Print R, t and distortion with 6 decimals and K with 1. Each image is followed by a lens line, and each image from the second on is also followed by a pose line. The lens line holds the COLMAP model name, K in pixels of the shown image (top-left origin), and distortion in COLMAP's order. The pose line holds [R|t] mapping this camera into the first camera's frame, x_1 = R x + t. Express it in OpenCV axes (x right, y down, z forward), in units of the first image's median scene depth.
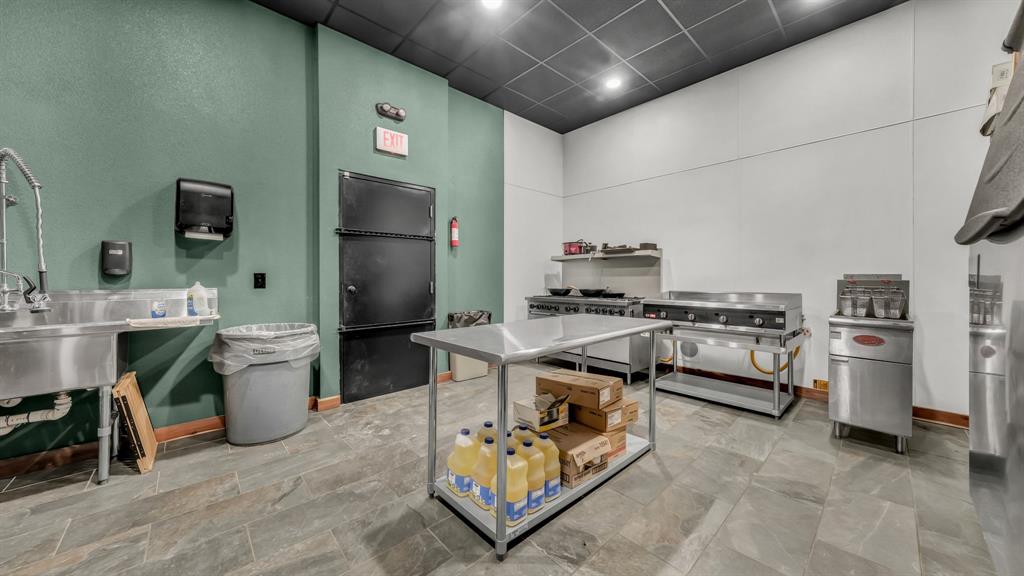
lens RADIAL K [[359.9, 0, 514.0], [0, 359.9, 279.9], [0, 0, 1]] dist [0.012380, 0.000506]
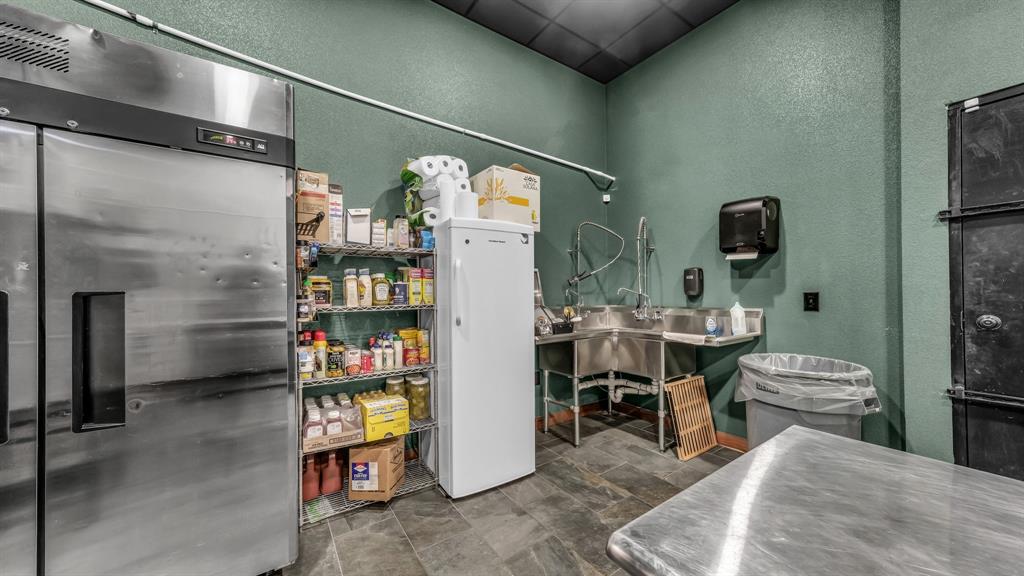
lens RADIAL K [[359.9, 0, 514.0], [0, 359.9, 294.1], [0, 0, 1]] dist [0.012380, 0.000506]
pose [[-0.127833, 0.007488, -0.991767, 0.198159], [0.007326, 0.999951, 0.006606, -0.027267], [0.991769, -0.006421, -0.127881, 0.499954]]
